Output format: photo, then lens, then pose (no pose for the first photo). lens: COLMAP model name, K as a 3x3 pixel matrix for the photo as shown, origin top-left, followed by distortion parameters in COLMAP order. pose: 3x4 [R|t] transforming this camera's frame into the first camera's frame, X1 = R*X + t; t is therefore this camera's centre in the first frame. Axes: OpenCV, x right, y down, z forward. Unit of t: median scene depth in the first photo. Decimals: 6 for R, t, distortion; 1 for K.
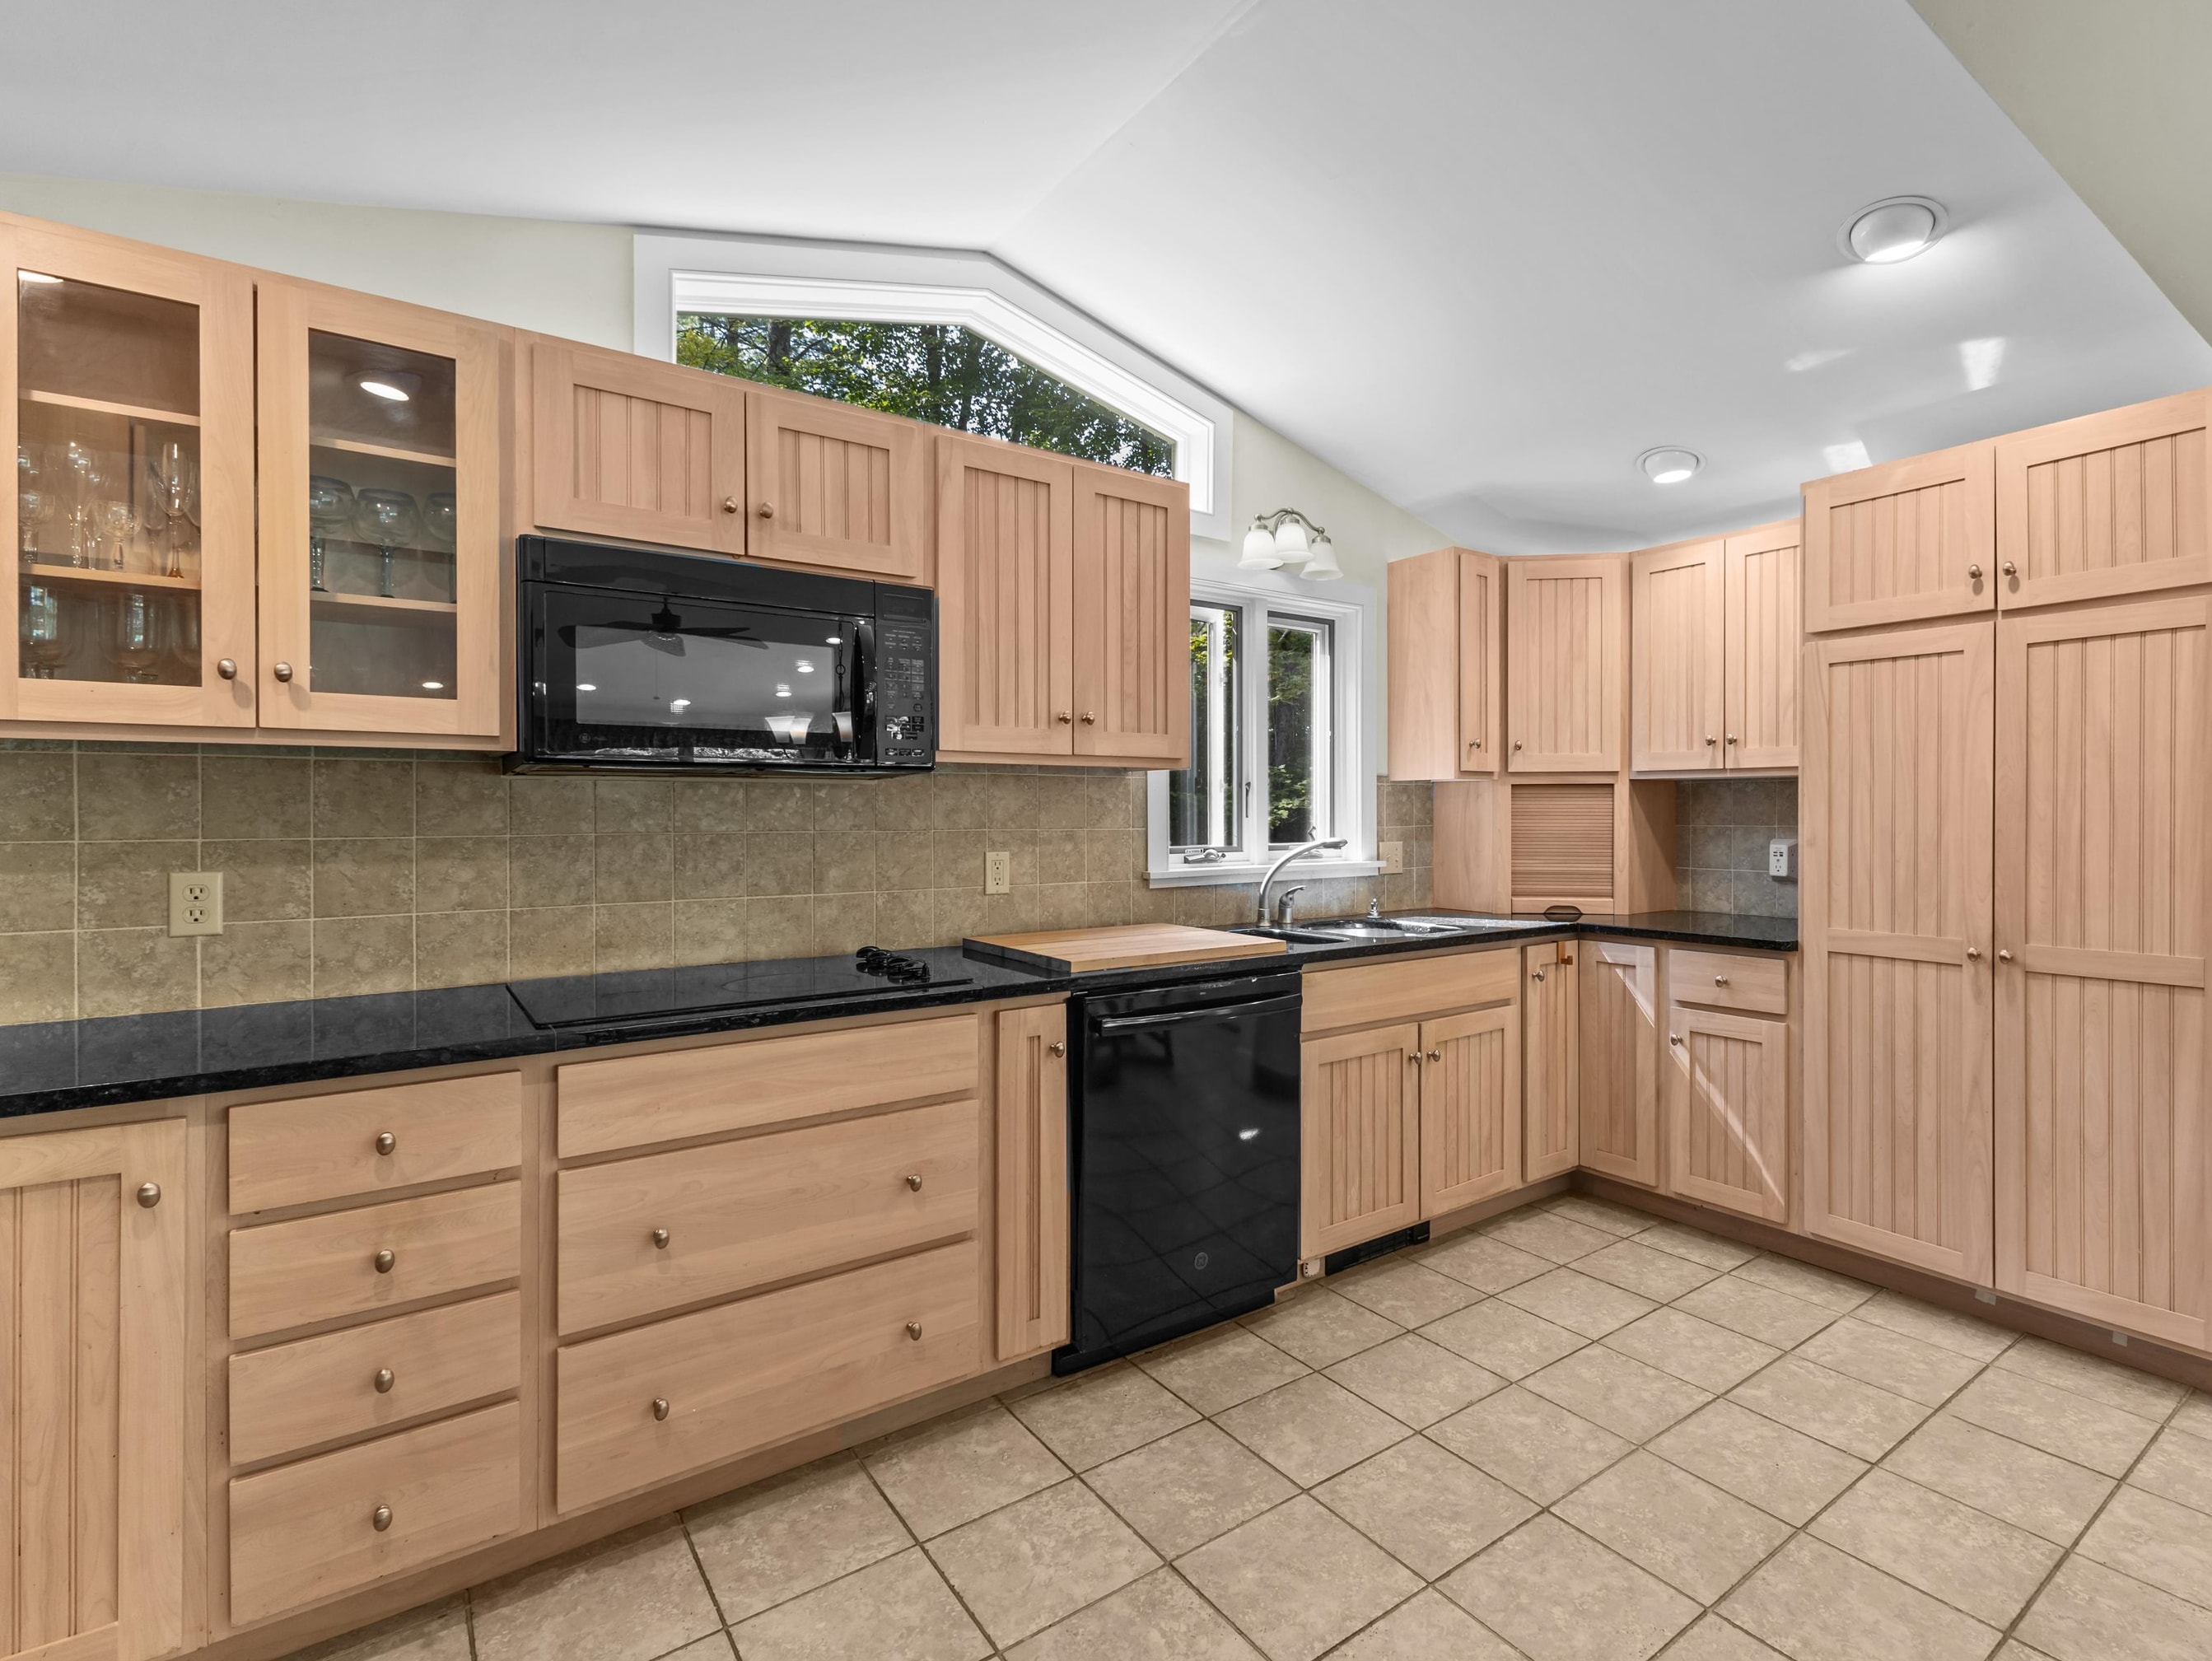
lens RADIAL K [[1095.9, 0, 1248.1], [0, 1095.9, 813.8], [0, 0, 1]] dist [0.007473, 0.003476]
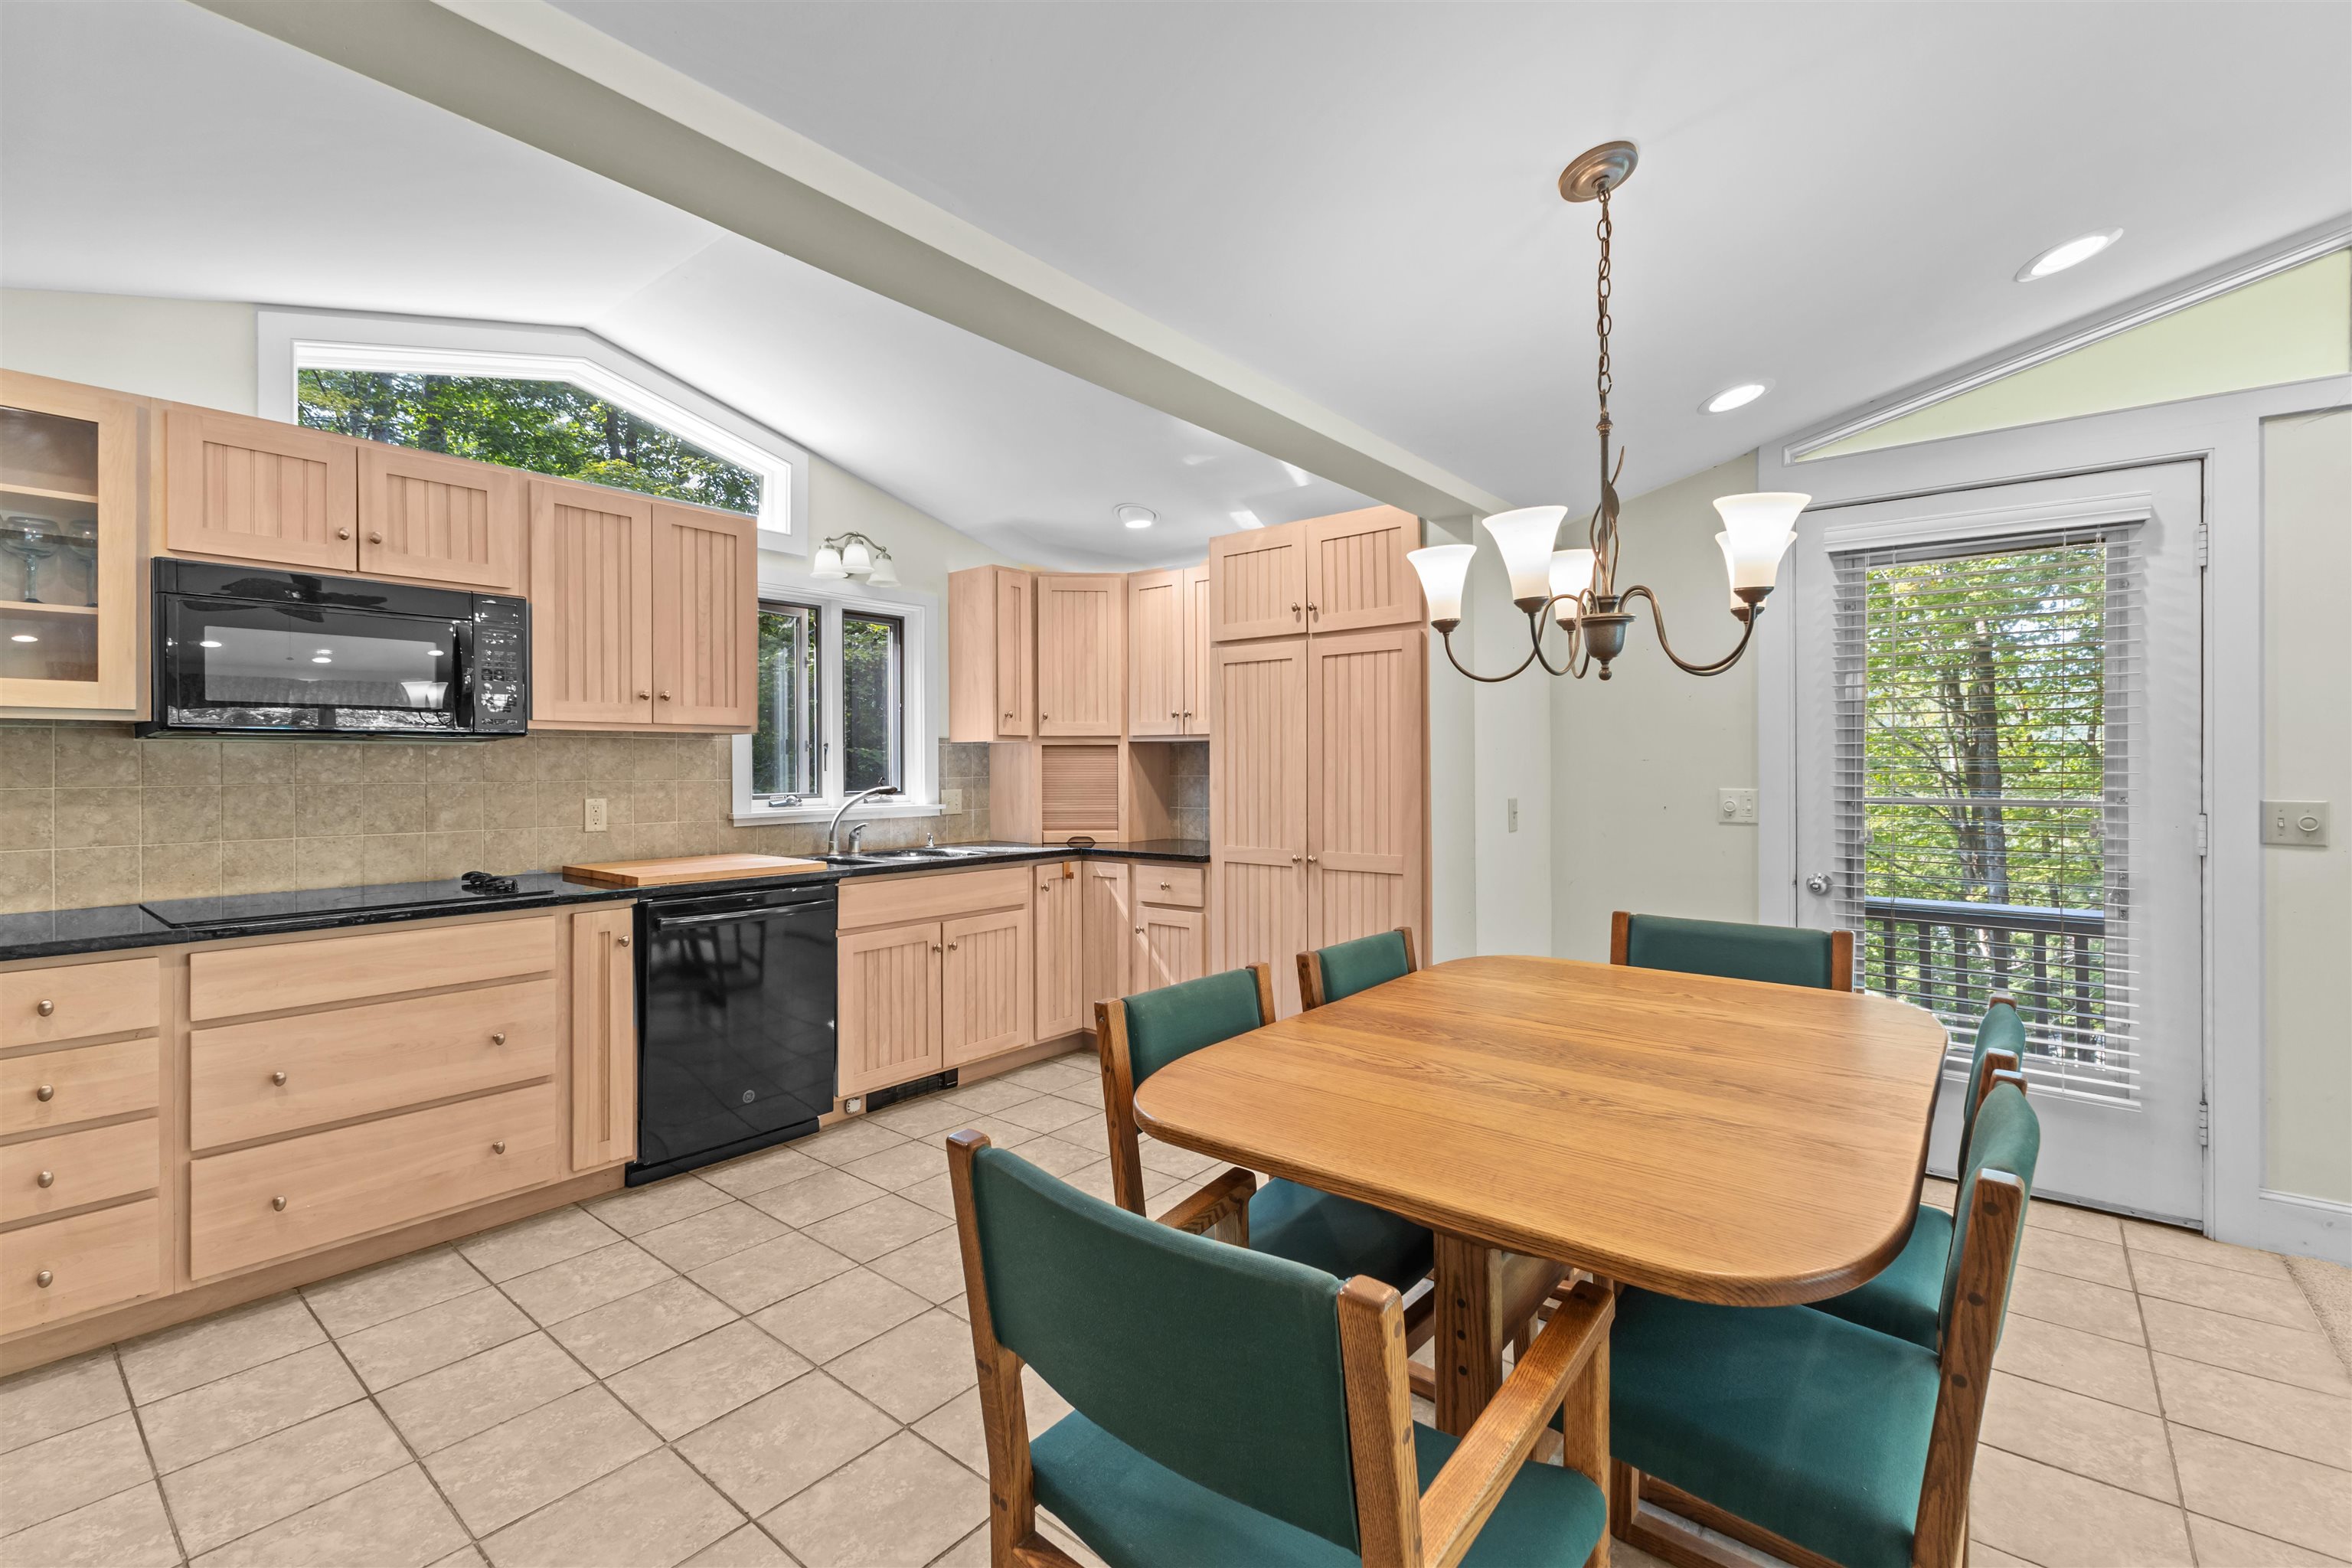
lens RADIAL K [[1024.6, 0, 1181.2], [0, 1024.6, 765.3], [0, 0, 1]] dist [0.013483, -0.004113]
pose [[0.977326, -0.002507, 0.211727, 0.195142], [0.003241, 0.999990, -0.003122, 0.002281], [-0.211717, 0.003738, 0.977324, -0.331527]]
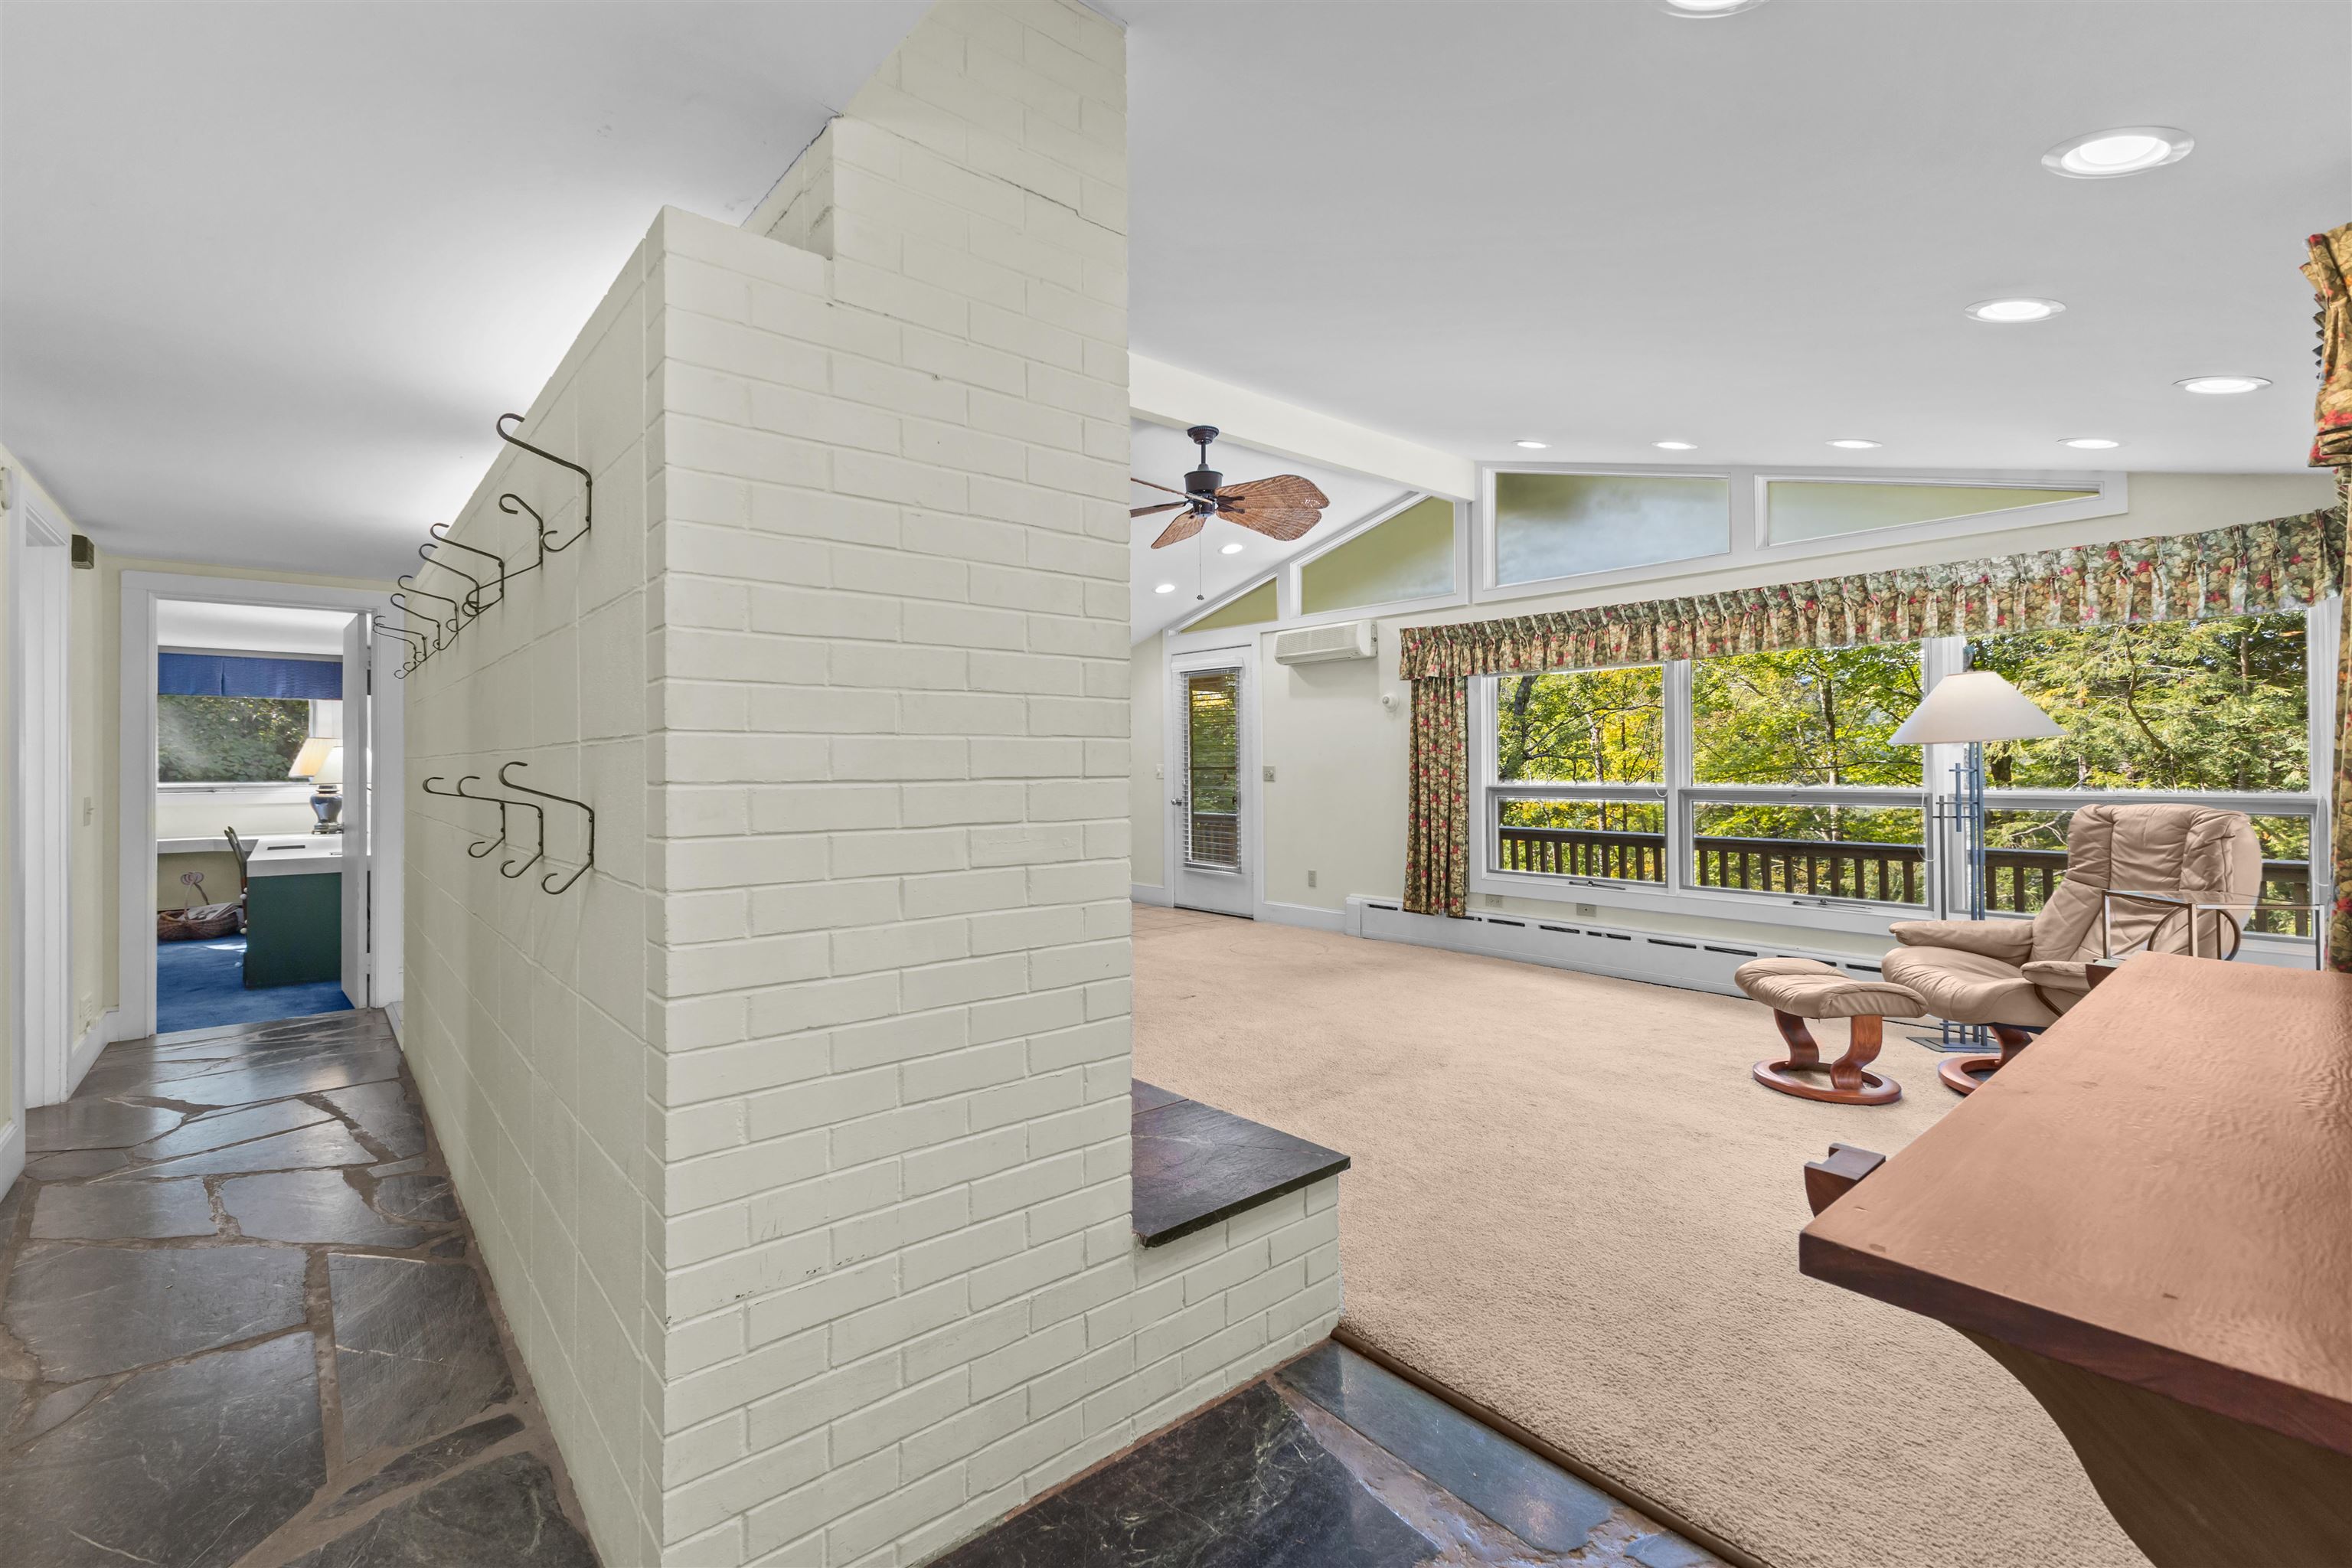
lens RADIAL K [[1024.6, 0, 1164.4], [0, 1024.6, 752.0], [0, 0, 1]] dist [0.013483, -0.004113]
pose [[0.999959, -0.007519, 0.004962, 1.103720], [0.007612, 0.999794, -0.018830, 0.049196], [-0.004819, 0.018867, 0.999810, -2.357525]]
